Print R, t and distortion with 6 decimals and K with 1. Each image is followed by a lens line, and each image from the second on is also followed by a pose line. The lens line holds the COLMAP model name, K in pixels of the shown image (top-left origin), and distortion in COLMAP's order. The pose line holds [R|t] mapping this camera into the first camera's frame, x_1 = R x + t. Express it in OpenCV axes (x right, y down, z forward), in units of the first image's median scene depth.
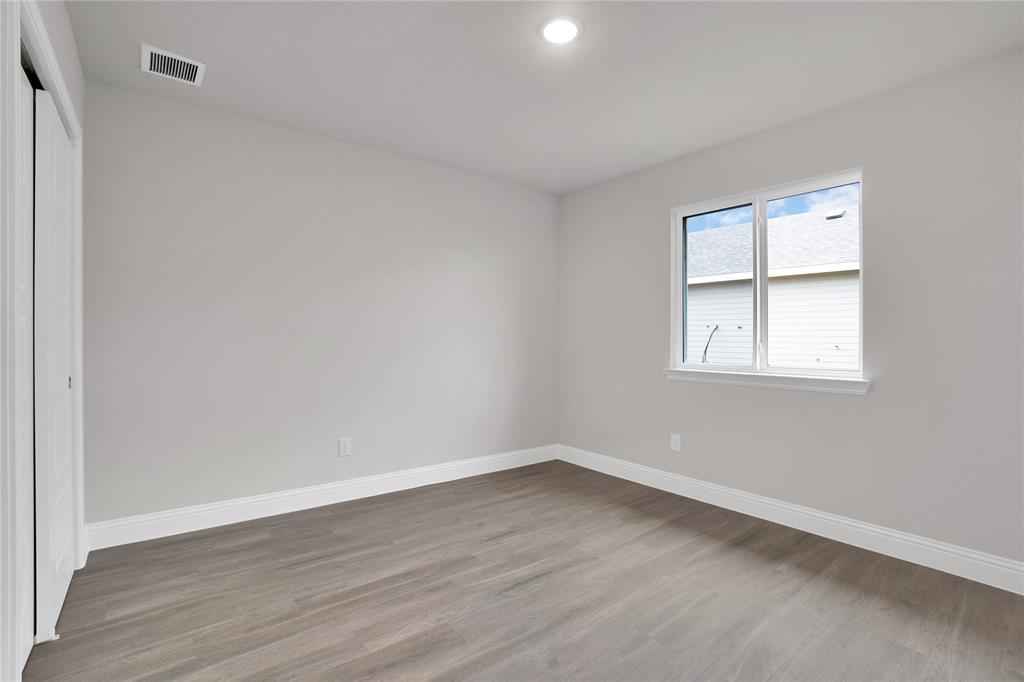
lens RADIAL K [[474.5, 0, 509.2], [0, 474.5, 329.2], [0, 0, 1]] dist [-0.059233, 0.019636]
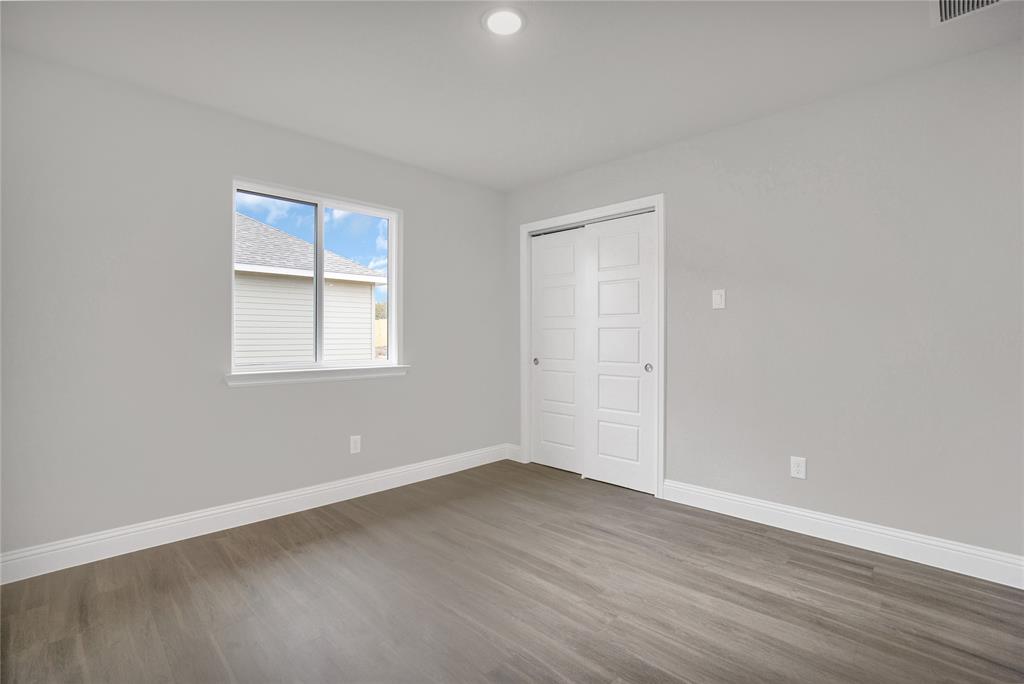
lens RADIAL K [[474.5, 0, 509.2], [0, 474.5, 330.2], [0, 0, 1]] dist [-0.059233, 0.019636]
pose [[-0.115924, 0.002687, 0.993254, -0.559225], [-0.020125, 0.999785, -0.005053, 0.005126], [-0.993054, -0.020575, -0.115845, 0.700776]]
